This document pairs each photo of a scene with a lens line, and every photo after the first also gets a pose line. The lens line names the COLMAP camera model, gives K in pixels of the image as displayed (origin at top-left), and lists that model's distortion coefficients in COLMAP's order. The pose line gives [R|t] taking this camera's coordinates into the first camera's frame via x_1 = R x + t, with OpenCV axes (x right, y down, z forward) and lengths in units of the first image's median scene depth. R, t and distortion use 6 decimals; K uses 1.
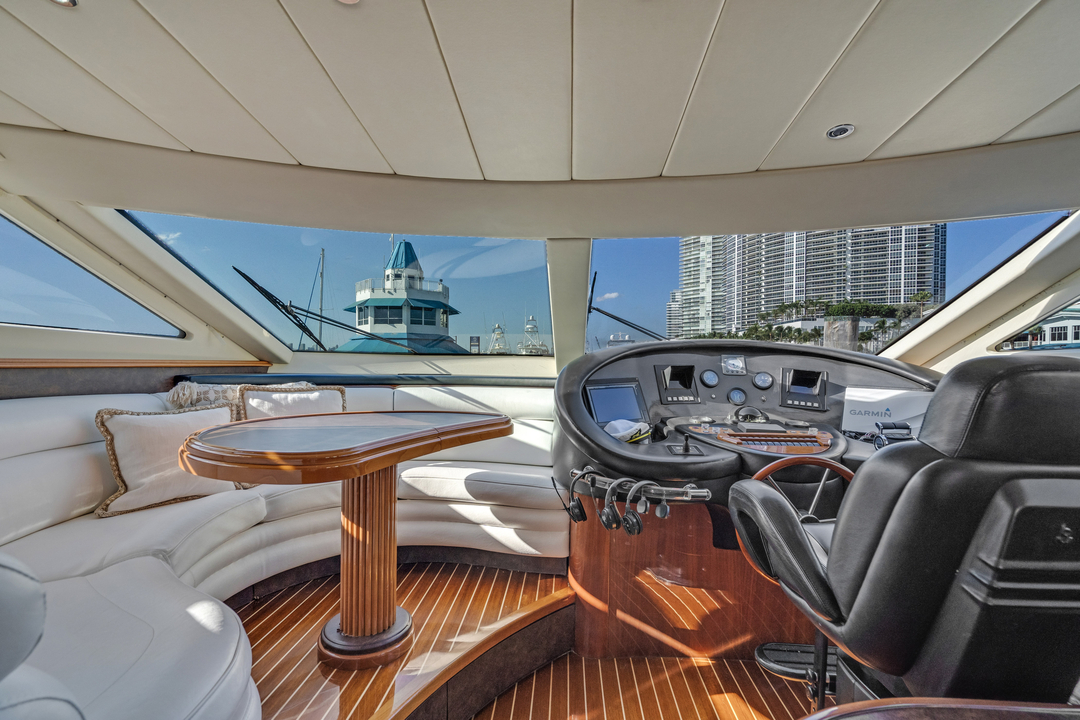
lens RADIAL K [[499.6, 0, 542.2], [0, 499.6, 355.8], [0, 0, 1]] dist [0.000277, 0.000050]
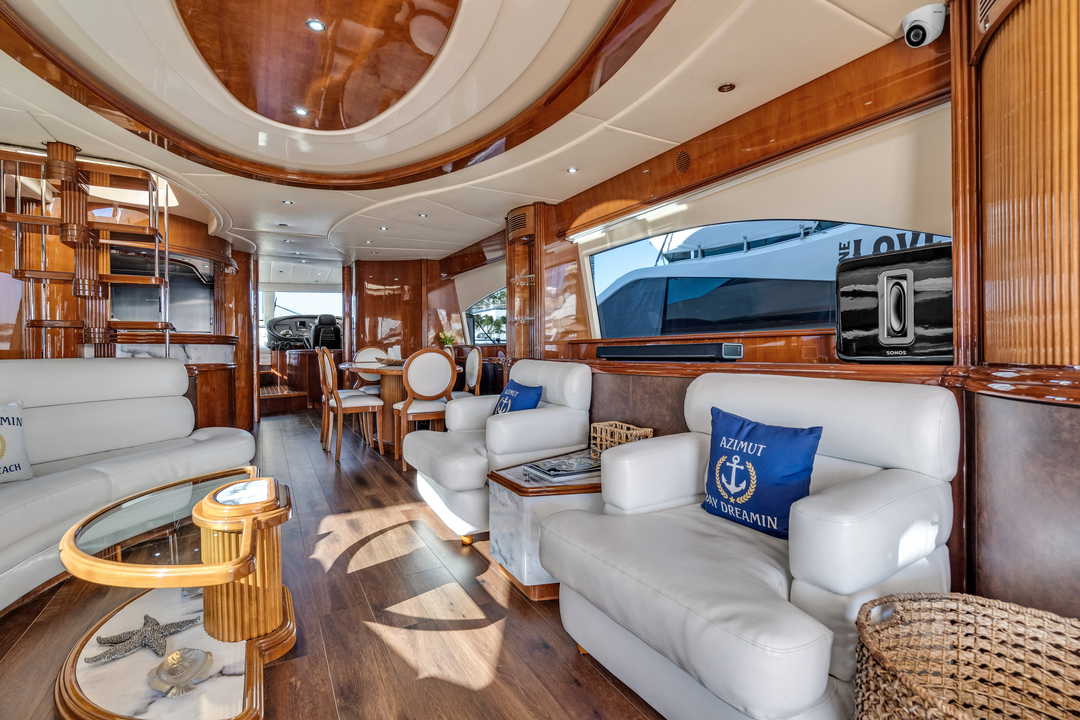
lens RADIAL K [[499.6, 0, 542.2], [0, 499.6, 355.8], [0, 0, 1]] dist [0.000277, 0.000050]
pose [[0.845074, -0.026566, 0.533988, -0.263008], [0.012404, 0.999470, 0.030093, 0.224375], [-0.534505, -0.018807, 0.844956, -3.786704]]
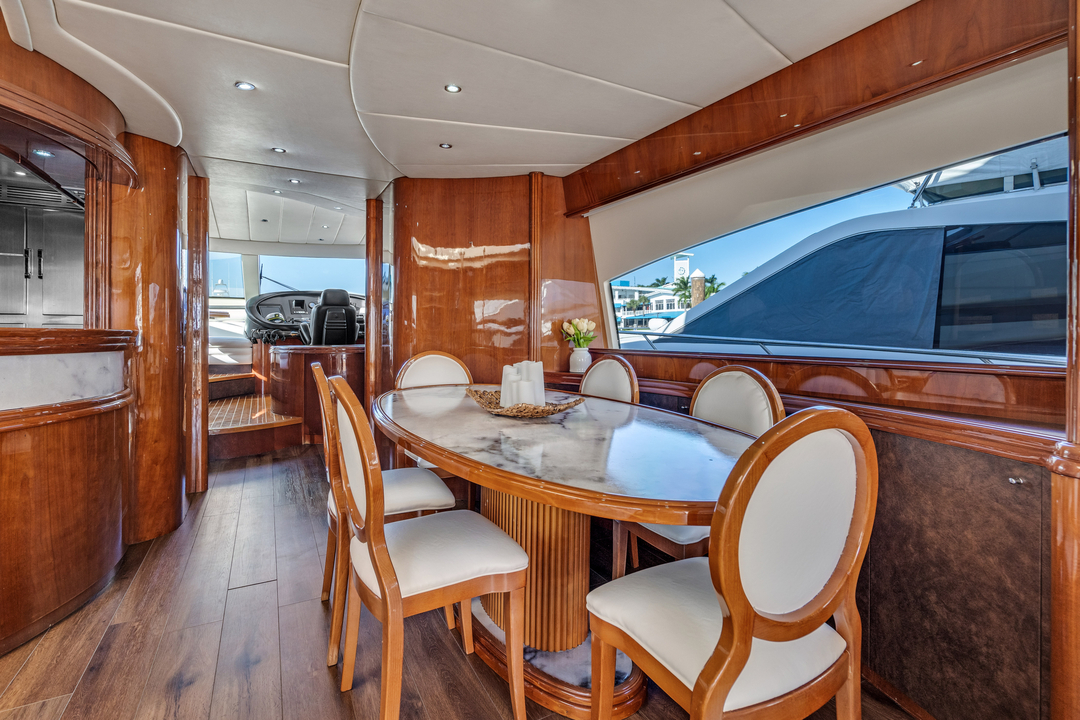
lens RADIAL K [[509.0, 0, 540.6], [0, 509.0, 335.6], [0, 0, 1]] dist [0.002179, -0.000075]
pose [[0.853625, -0.014445, 0.520688, -0.052625], [0.003593, 0.999755, 0.021845, 0.180235], [-0.520876, -0.016776, 0.853468, -2.345514]]
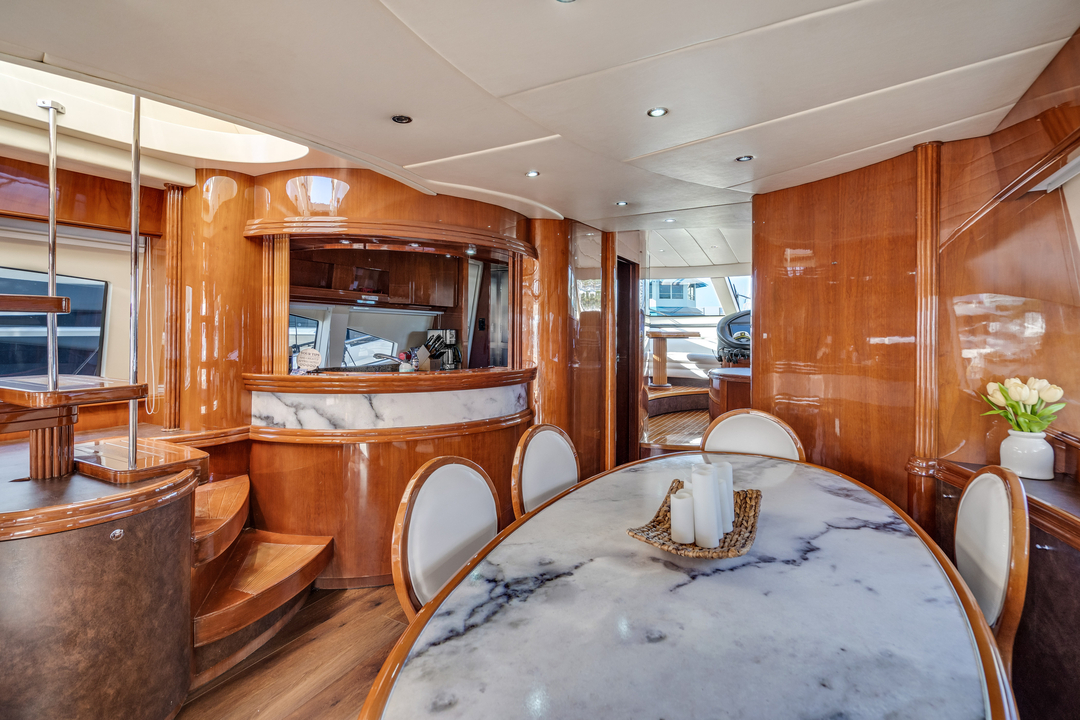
lens RADIAL K [[509.0, 0, 540.6], [0, 509.0, 335.6], [0, 0, 1]] dist [0.002179, -0.000075]
pose [[0.895355, -0.005646, -0.445317, 0.441364], [0.011922, 0.999865, 0.011295, 0.082942], [0.445193, -0.015422, 0.895302, -2.237308]]
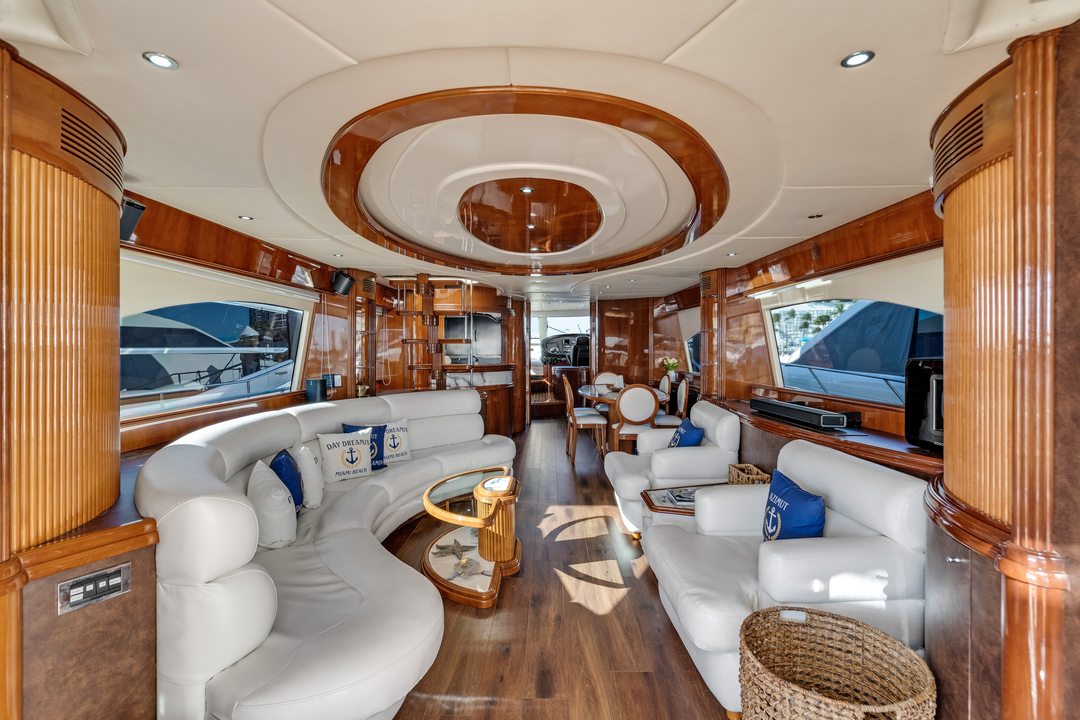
lens RADIAL K [[499.1, 0, 539.0], [0, 499.1, 359.8], [0, 0, 1]] dist [0.003678, 0.000252]
pose [[0.999238, -0.019958, 0.033536, -0.169281], [0.018849, 0.999276, 0.033060, 0.059462], [-0.034171, -0.032402, 0.998891, -4.292344]]
